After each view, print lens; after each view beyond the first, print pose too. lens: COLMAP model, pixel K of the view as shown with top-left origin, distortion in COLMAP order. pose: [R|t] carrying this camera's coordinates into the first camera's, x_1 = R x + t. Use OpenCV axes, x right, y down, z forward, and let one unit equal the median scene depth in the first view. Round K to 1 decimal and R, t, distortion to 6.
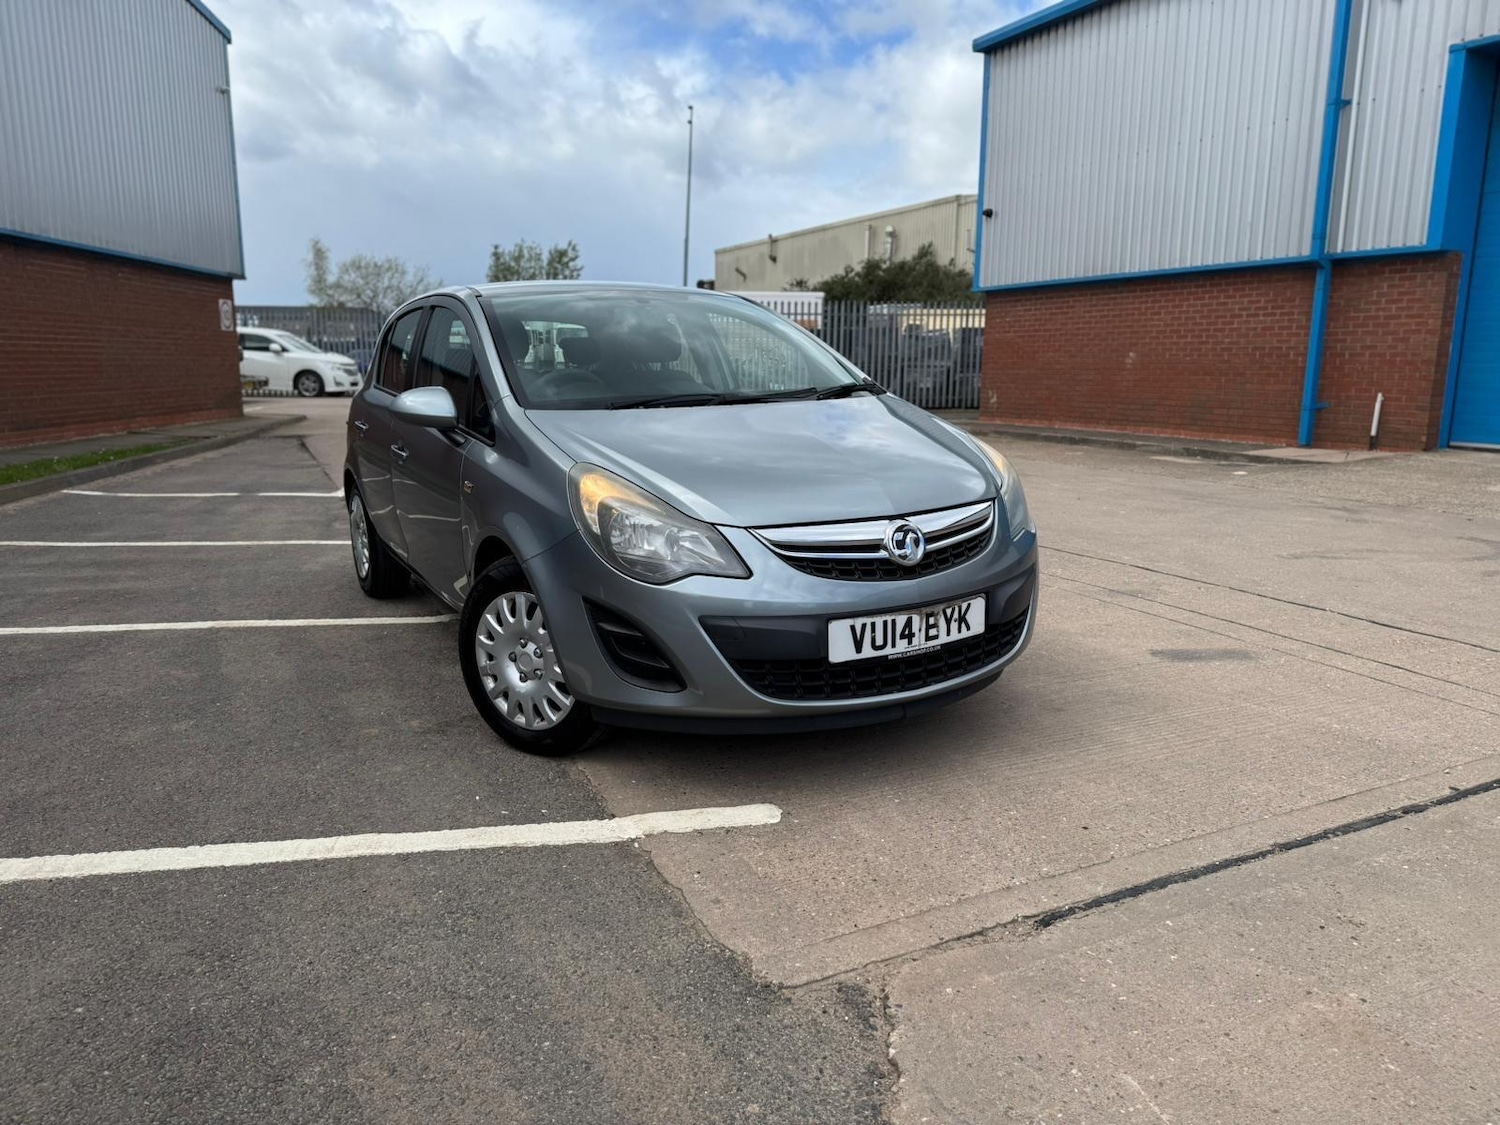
lens RADIAL K [[1098.6, 0, 750.0], [0, 1098.6, 562.5], [0, 0, 1]] dist [0.054202, -0.070552]
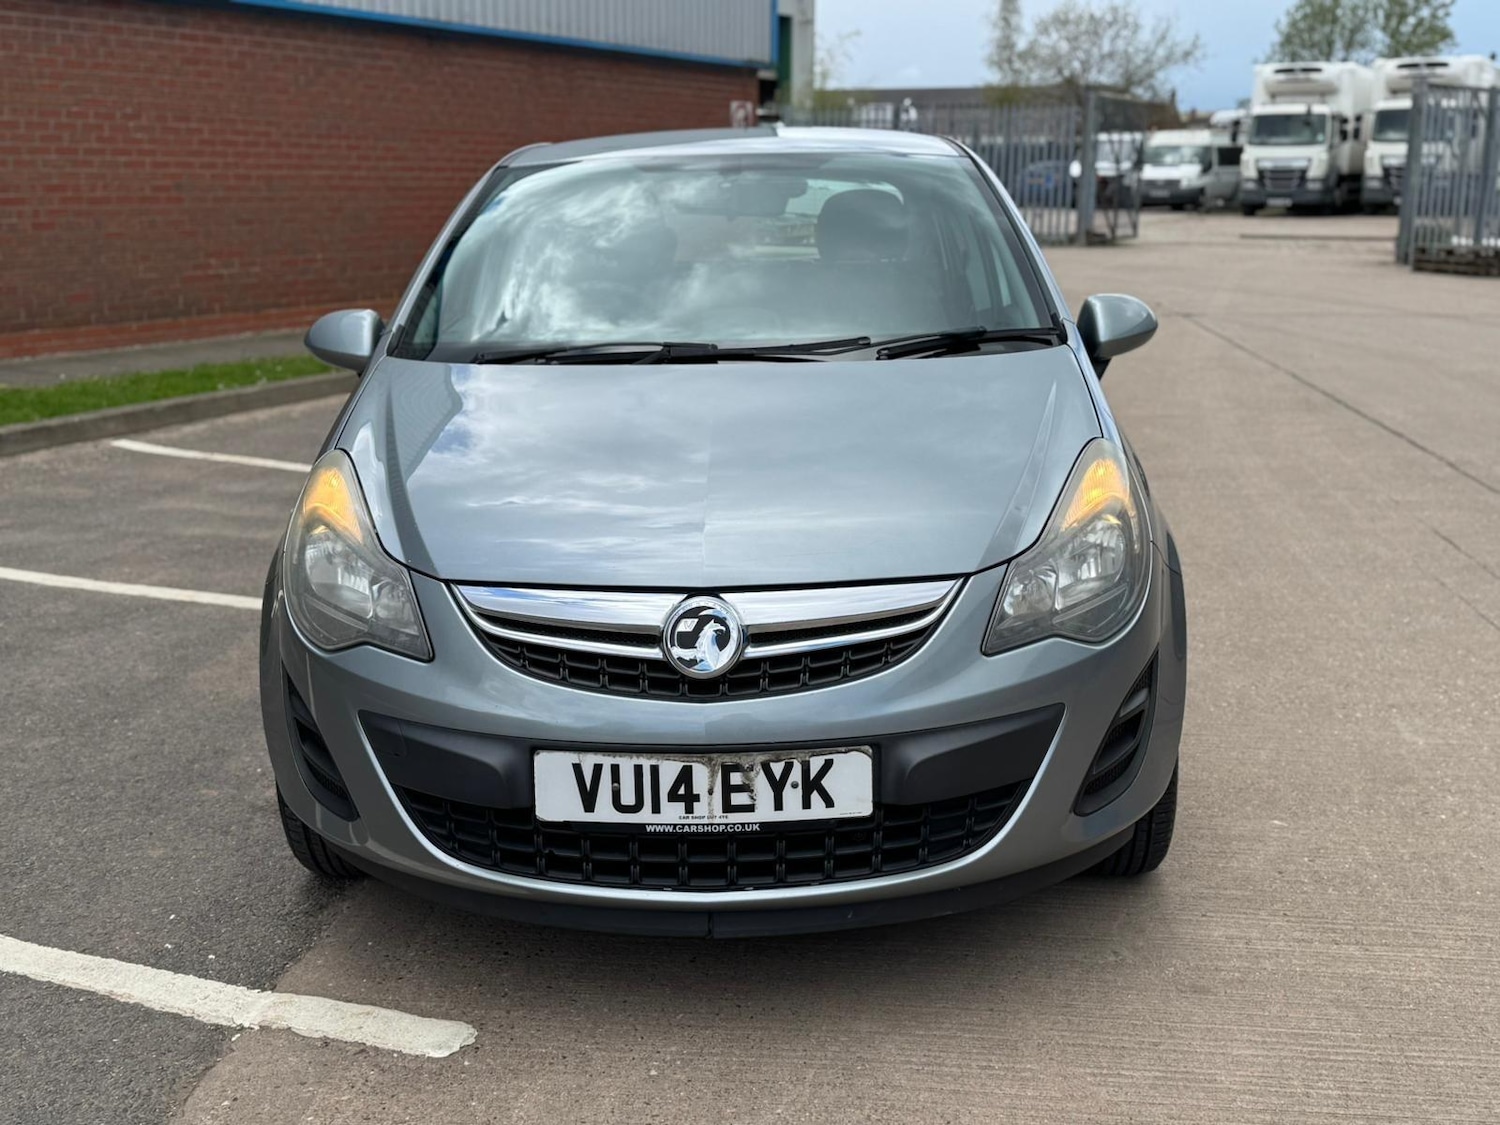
lens RADIAL K [[1860.8, 0, 779.5], [0, 1860.8, 558.1], [0, 0, 1]] dist [0.145473, -0.308447]
pose [[0.848259, 0.115997, -0.516721, 2.136340], [-0.104950, 0.993186, 0.050669, -0.358957], [0.519078, 0.011250, 0.854653, 0.567396]]
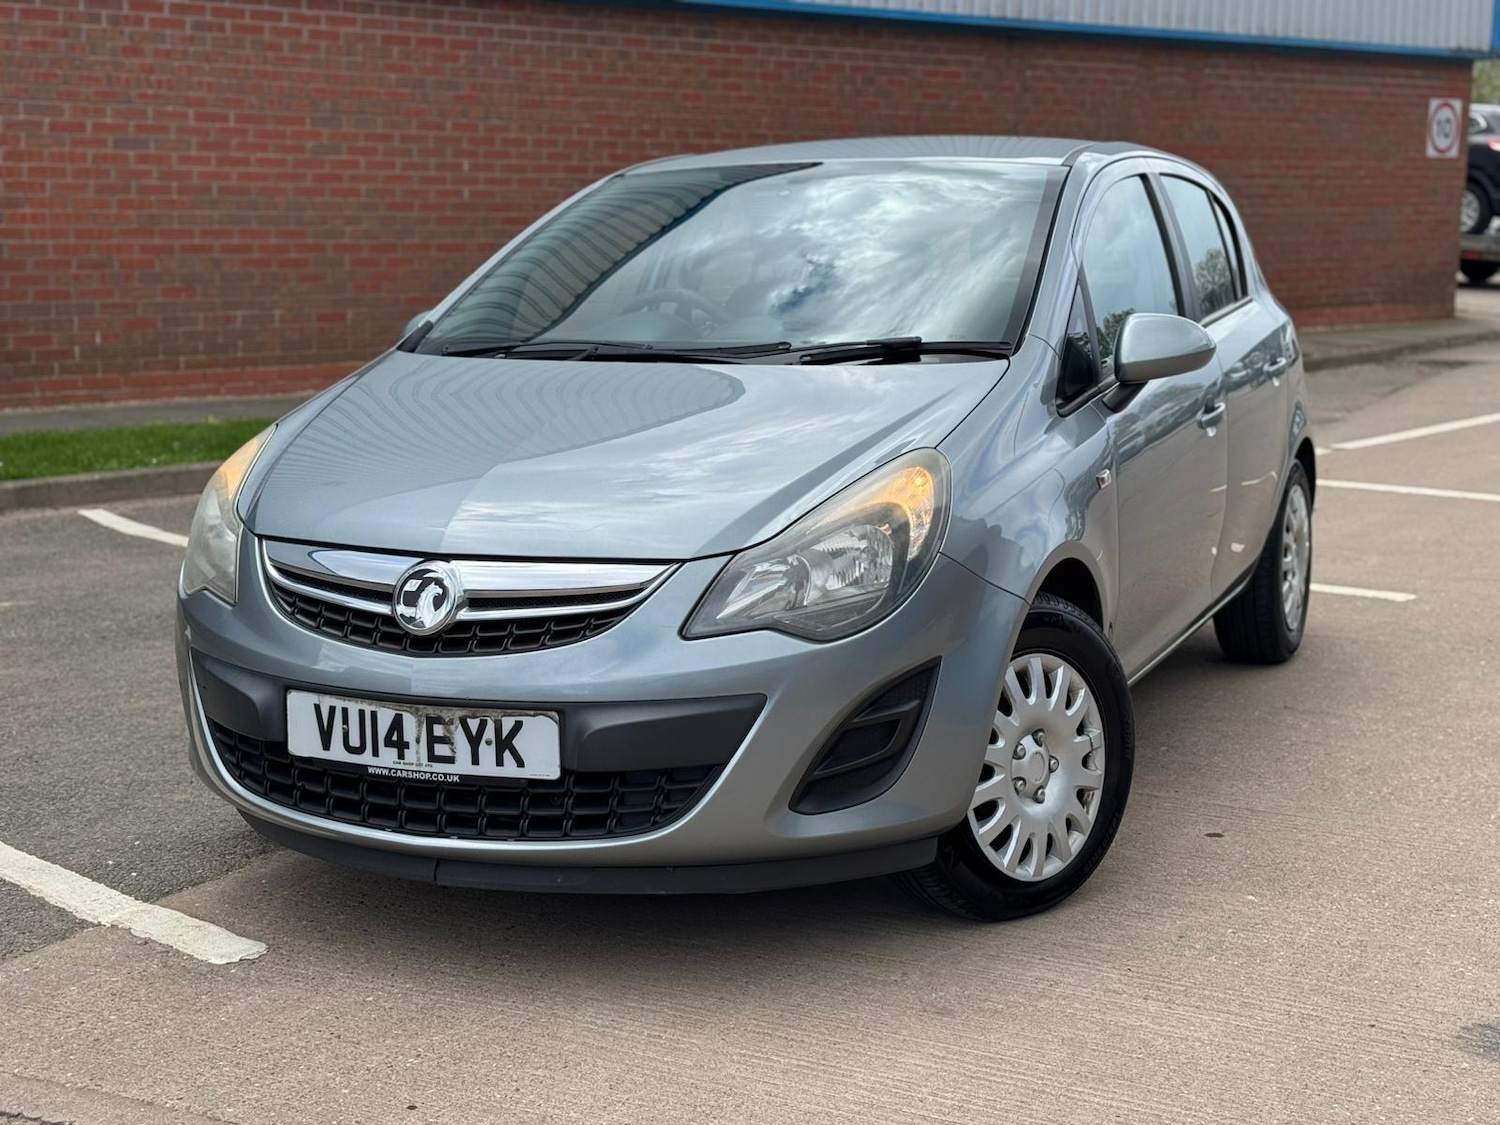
lens RADIAL K [[2239.7, 0, 689.0], [0, 2239.7, 558.8], [0, 0, 1]] dist [0.199008, -0.074151]
pose [[0.575260, 0.143268, -0.805326, 3.956729], [-0.160368, 0.985188, 0.060711, -0.447838], [0.802096, 0.094223, 0.589715, 1.141295]]
